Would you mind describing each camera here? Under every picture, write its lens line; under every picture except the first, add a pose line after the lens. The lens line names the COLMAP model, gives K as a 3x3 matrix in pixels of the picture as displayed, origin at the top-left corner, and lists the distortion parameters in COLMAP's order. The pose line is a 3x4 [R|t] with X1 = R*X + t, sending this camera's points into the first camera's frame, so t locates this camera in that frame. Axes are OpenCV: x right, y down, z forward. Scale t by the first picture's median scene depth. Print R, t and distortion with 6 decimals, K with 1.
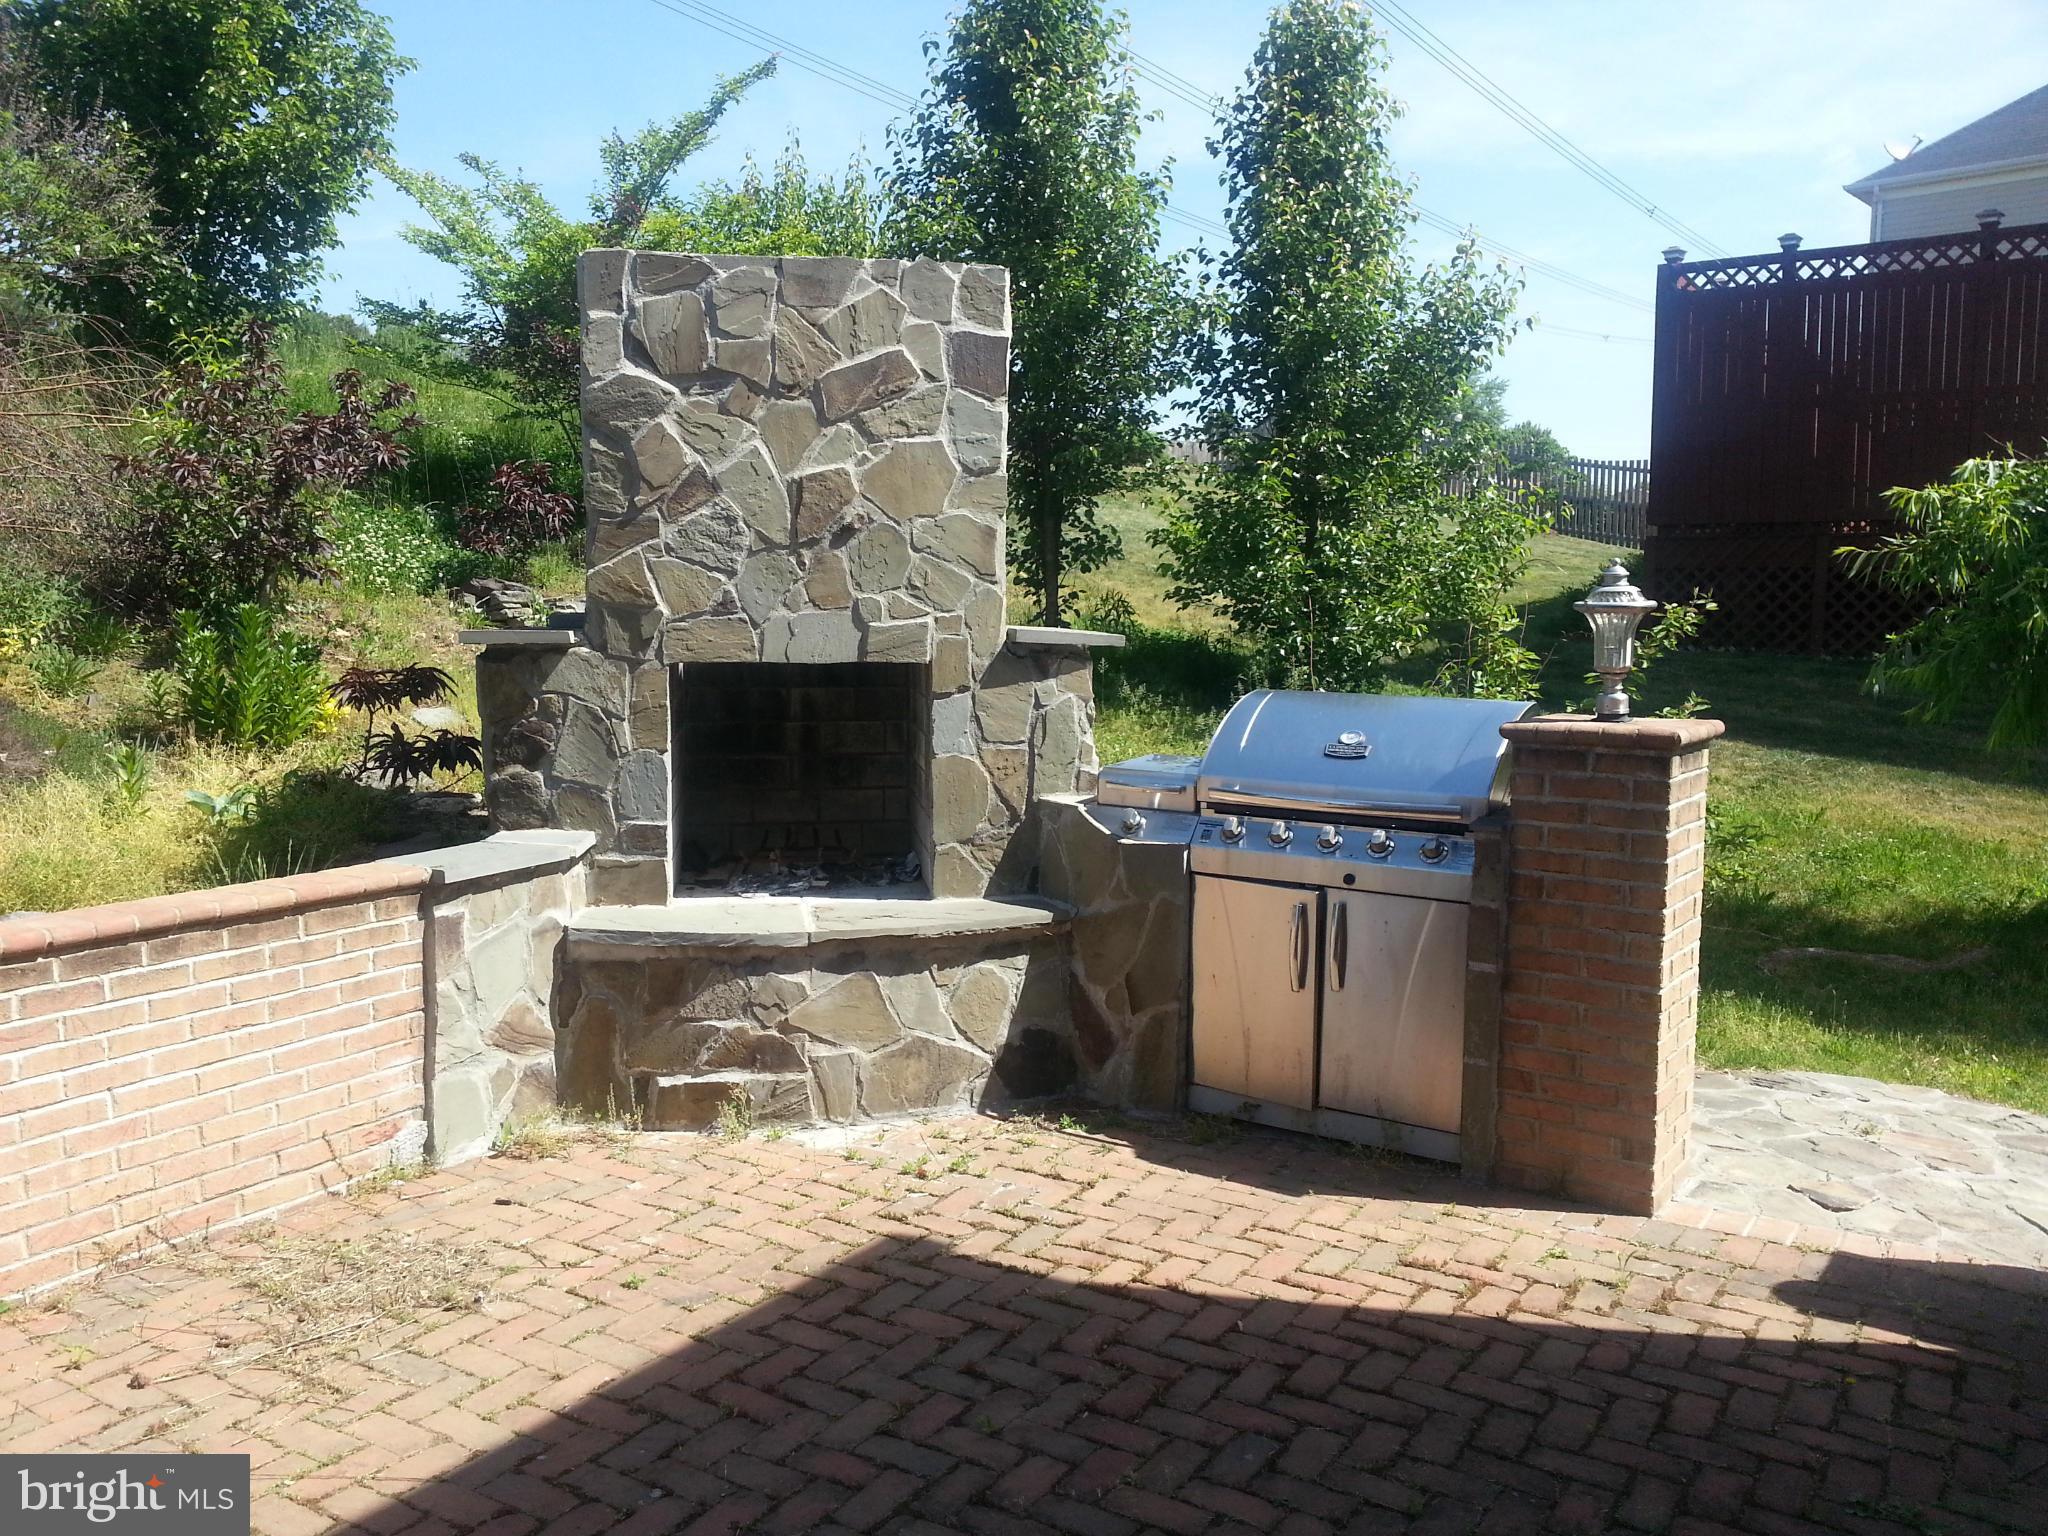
lens RADIAL K [[1637.5, 0, 1010.1], [0, 1637.5, 765.2], [0, 0, 1]] dist [0.049681, -0.003710]
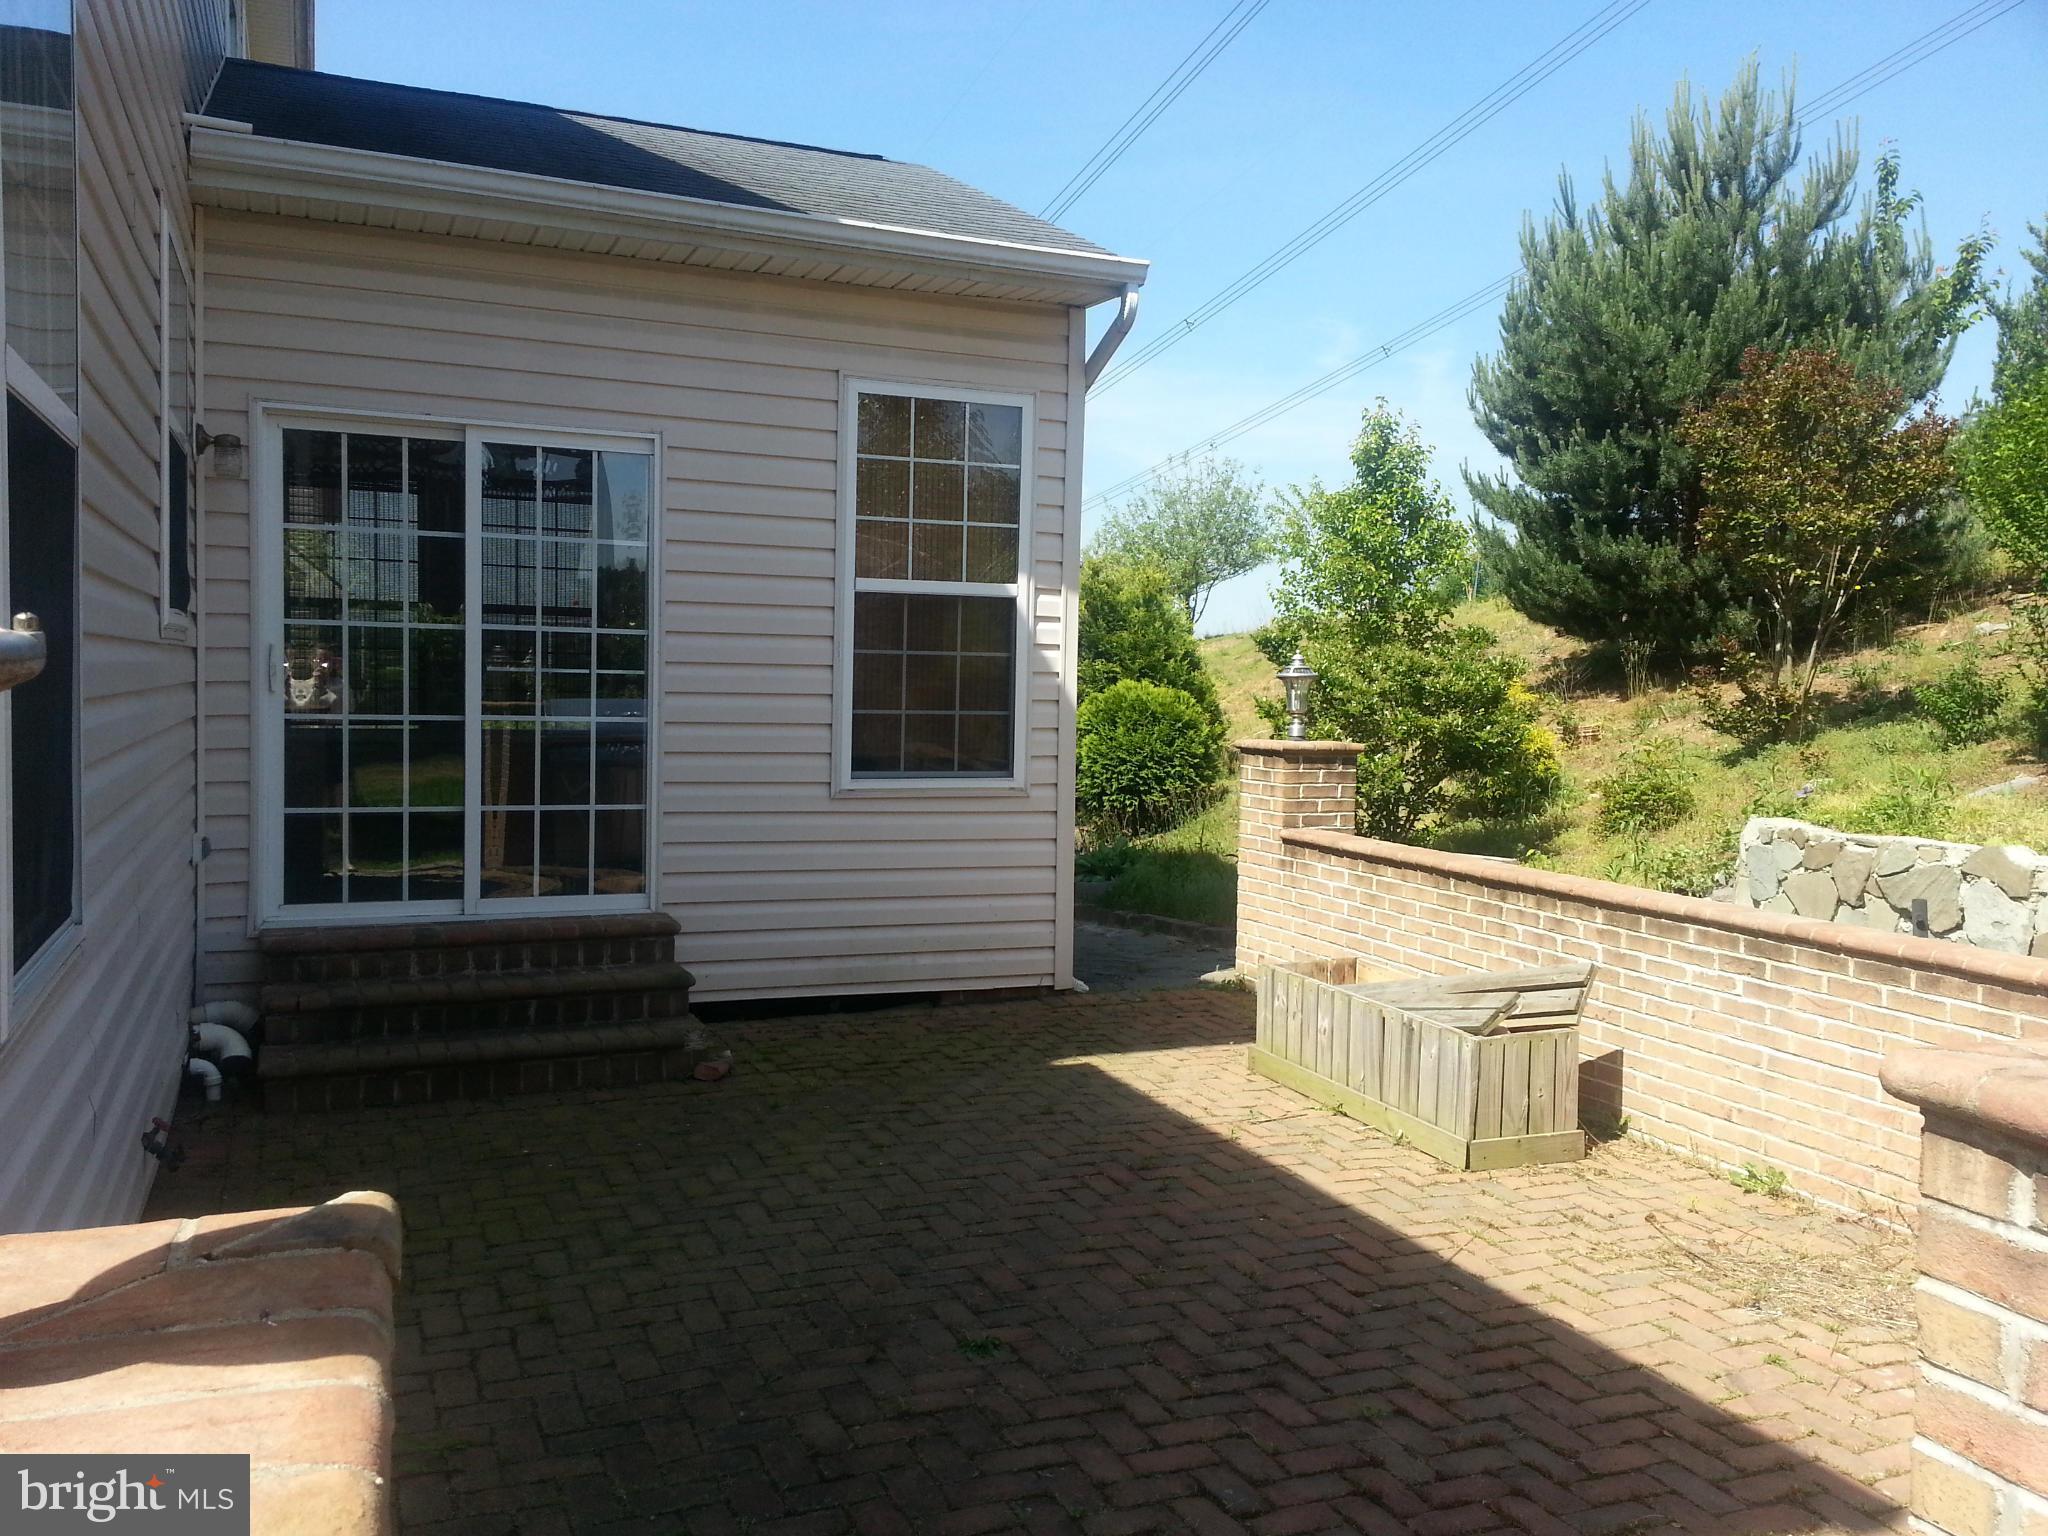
lens RADIAL K [[1637.5, 0, 1010.1], [0, 1637.5, 765.2], [0, 0, 1]] dist [0.049681, -0.003710]
pose [[-0.552365, 0.031355, -0.833013, 0.894001], [-0.114670, 0.986935, 0.113186, -0.107931], [0.825678, 0.158041, -0.541553, 1.154188]]
